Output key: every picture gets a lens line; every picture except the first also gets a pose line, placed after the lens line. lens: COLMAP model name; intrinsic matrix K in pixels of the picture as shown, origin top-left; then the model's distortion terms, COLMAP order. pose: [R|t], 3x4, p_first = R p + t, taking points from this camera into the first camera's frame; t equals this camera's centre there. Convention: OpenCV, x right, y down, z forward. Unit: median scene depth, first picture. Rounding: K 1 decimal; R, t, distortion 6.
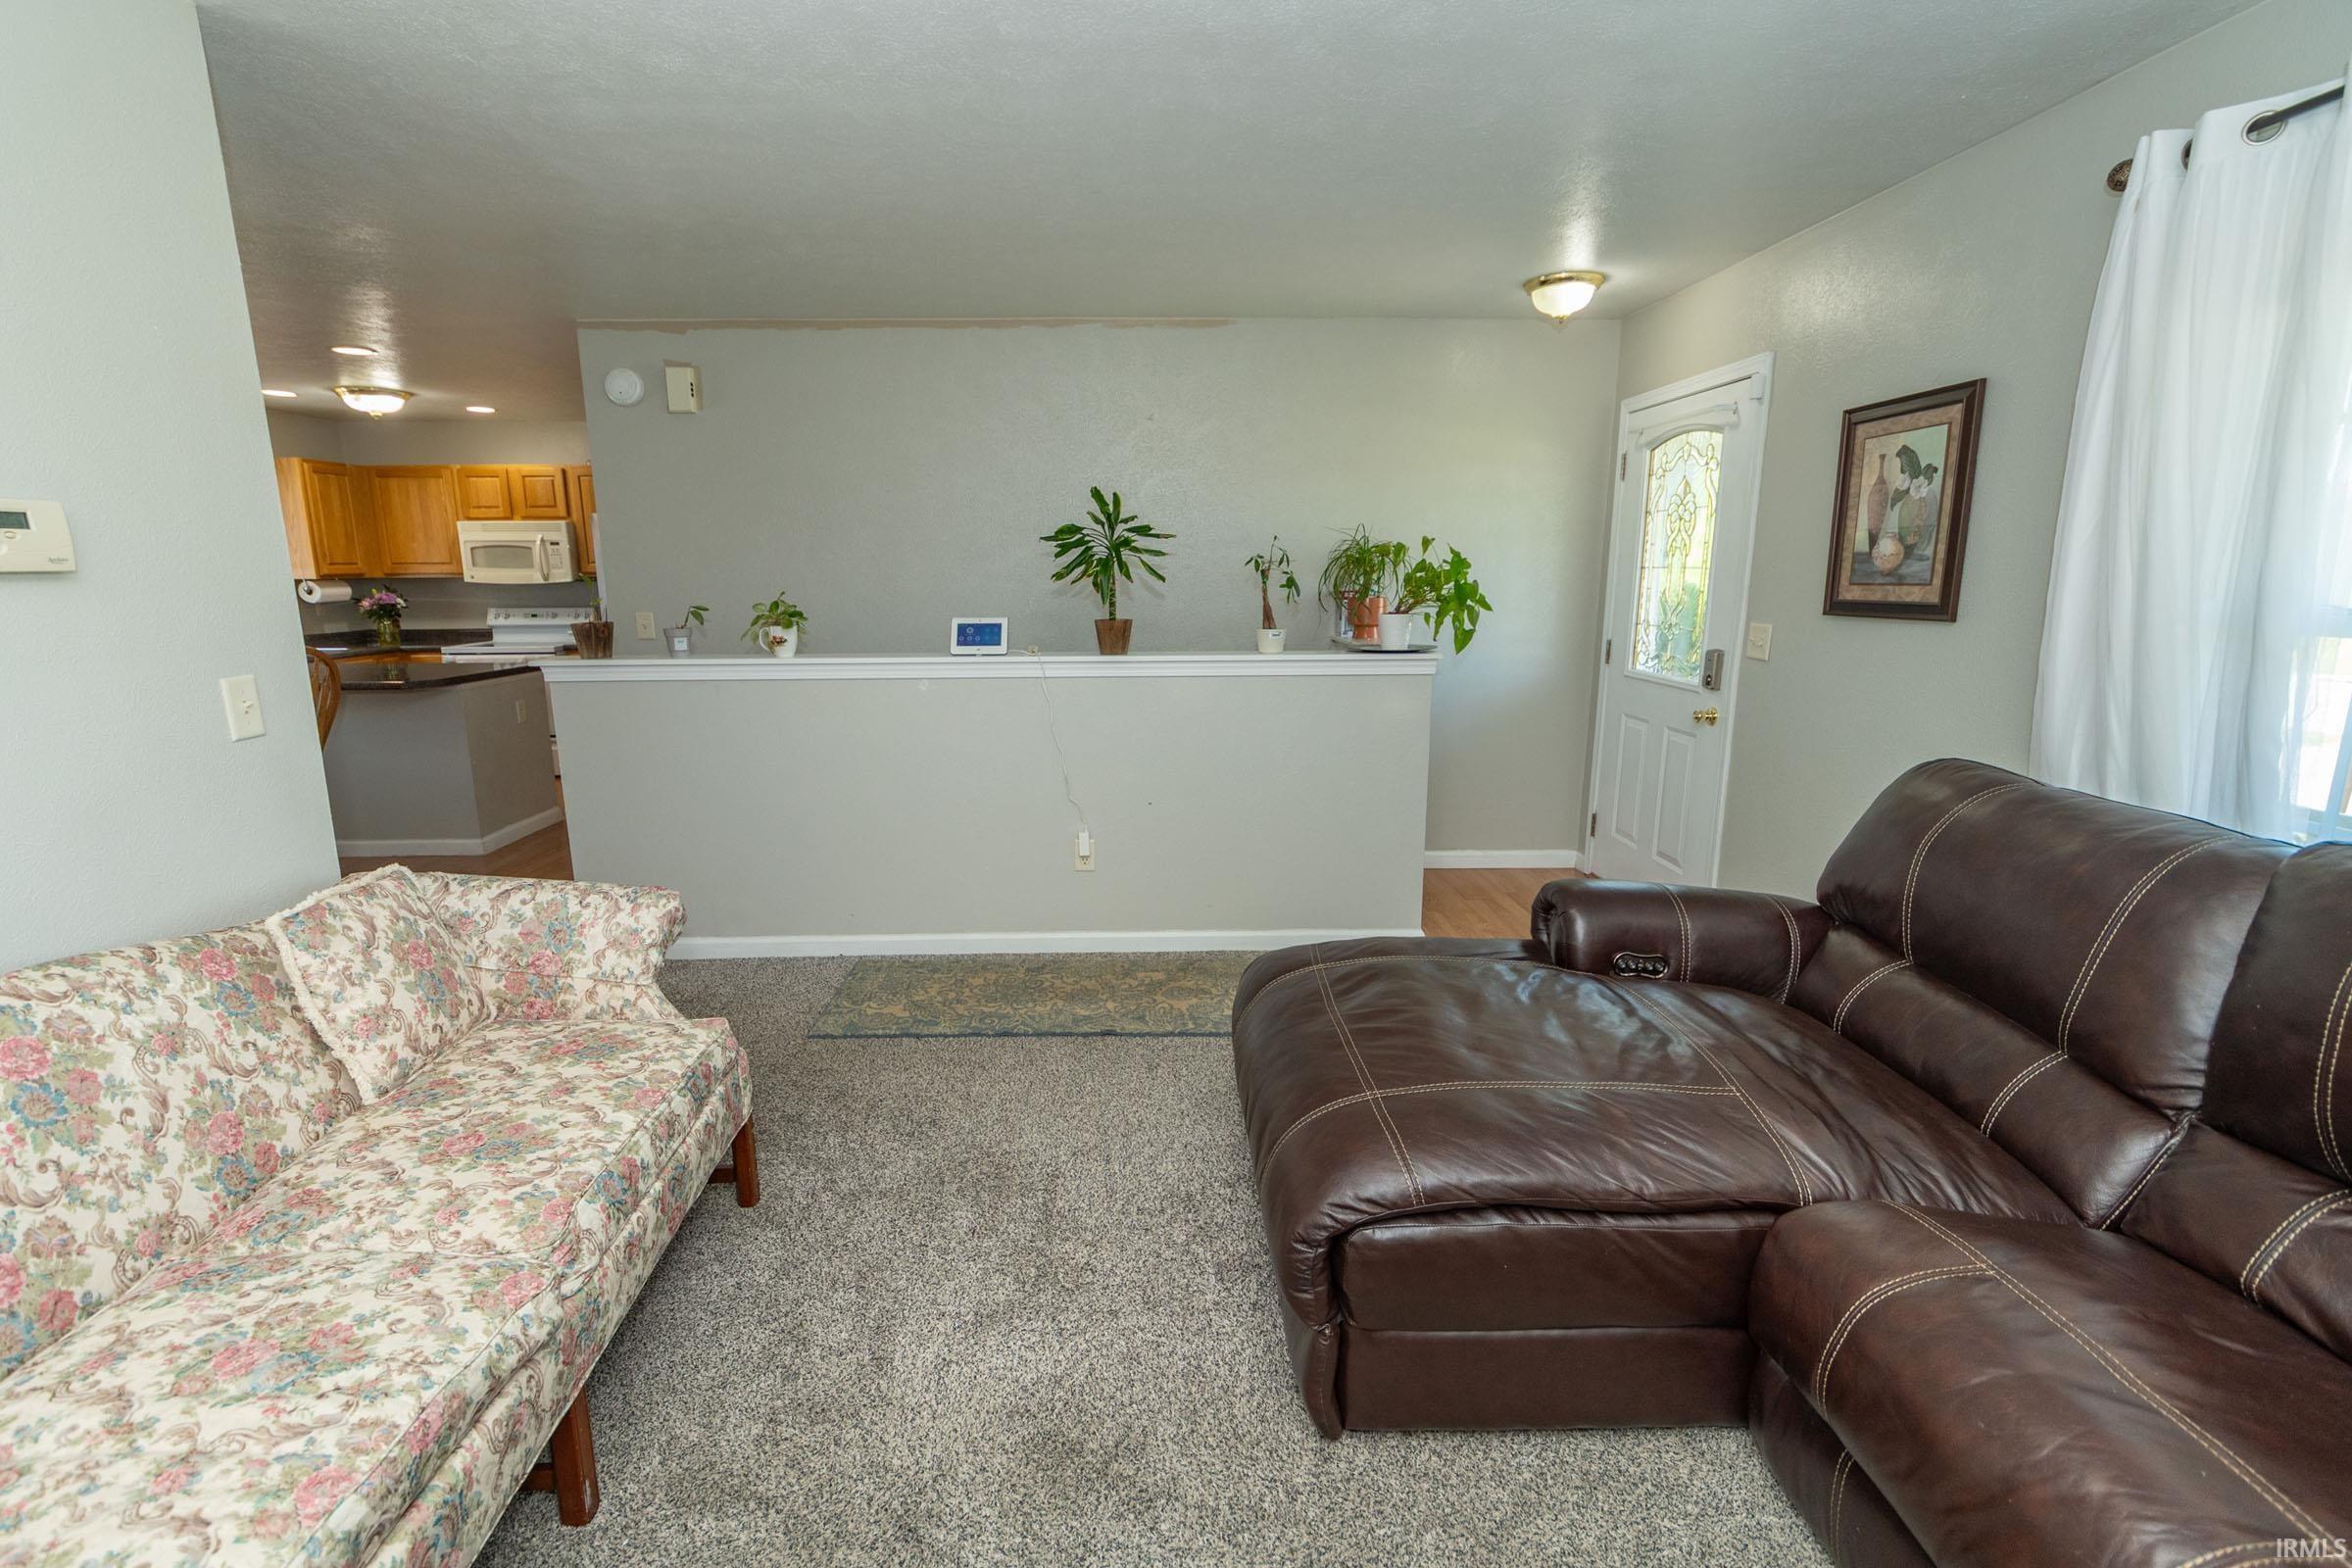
lens RADIAL K [[1049.4, 0, 1136.6], [0, 1049.4, 760.0], [0, 0, 1]] dist [0.006860, -0.003429]
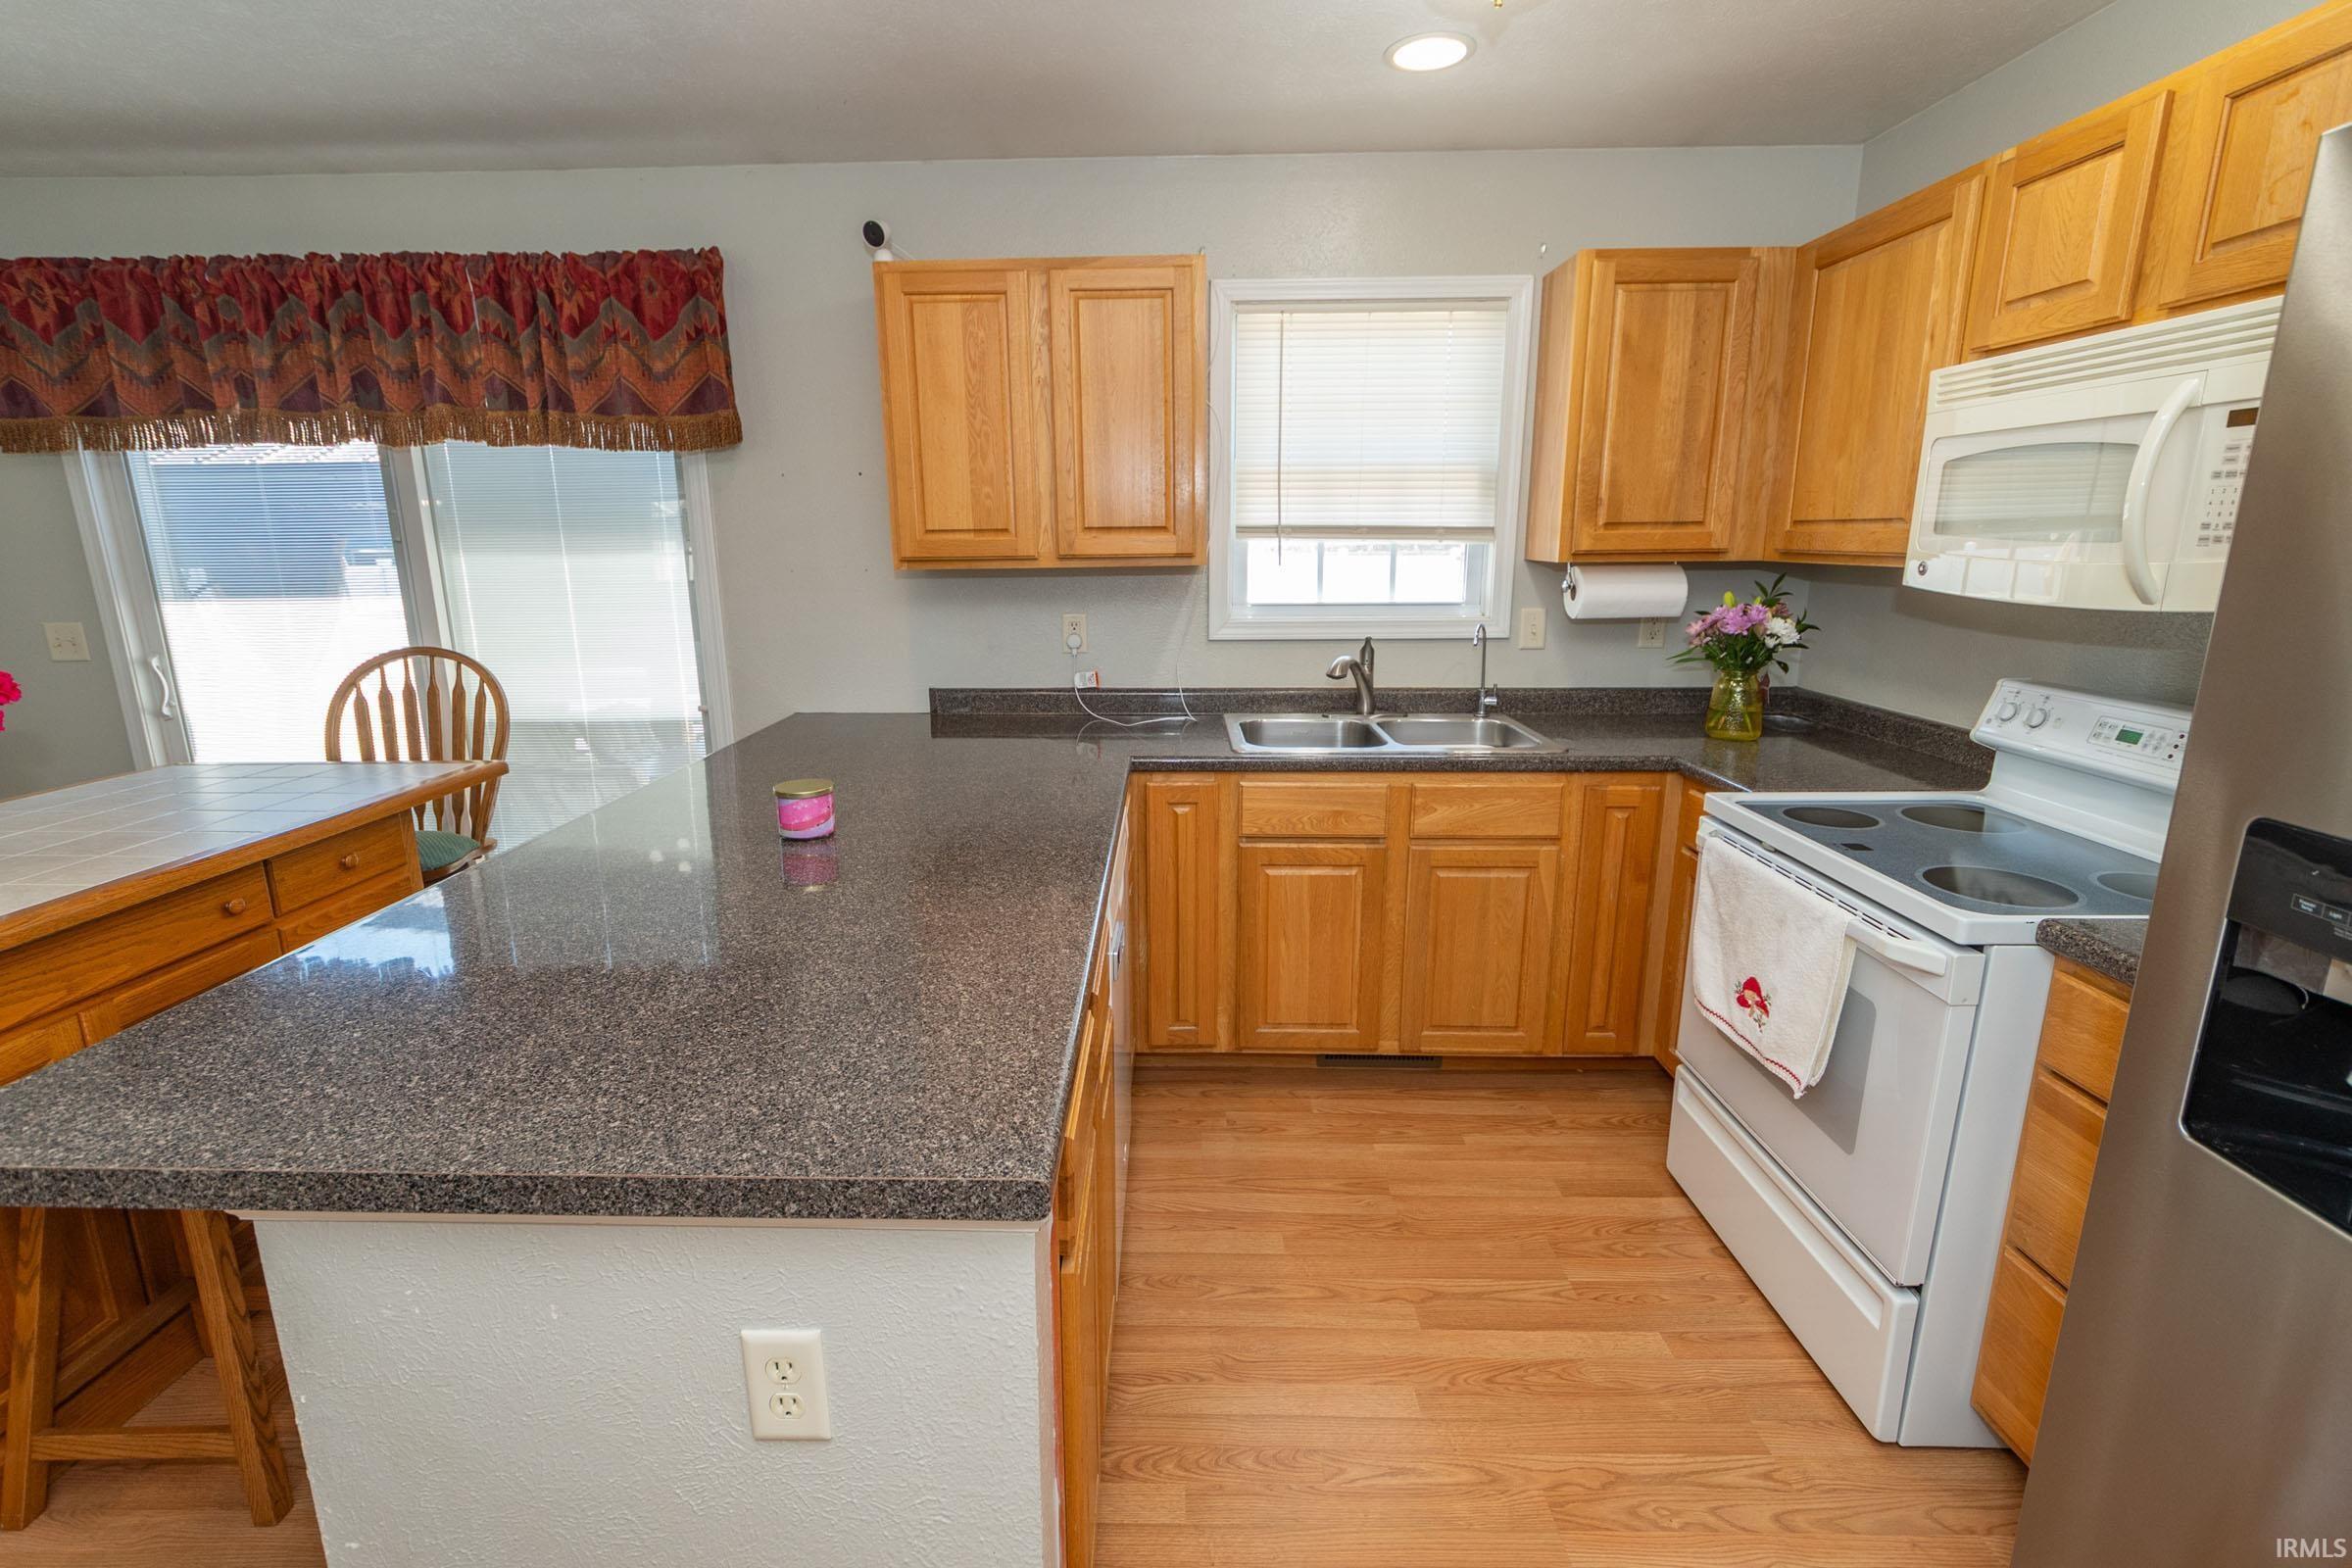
lens RADIAL K [[1049.4, 0, 1134.6], [0, 1049.4, 772.0], [0, 0, 1]] dist [0.006860, -0.003429]
pose [[-0.054316, 0.230885, -0.971464, -0.335175], [-0.174510, 0.955732, 0.236903, -0.152990], [0.983156, 0.182397, -0.011619, 0.810074]]
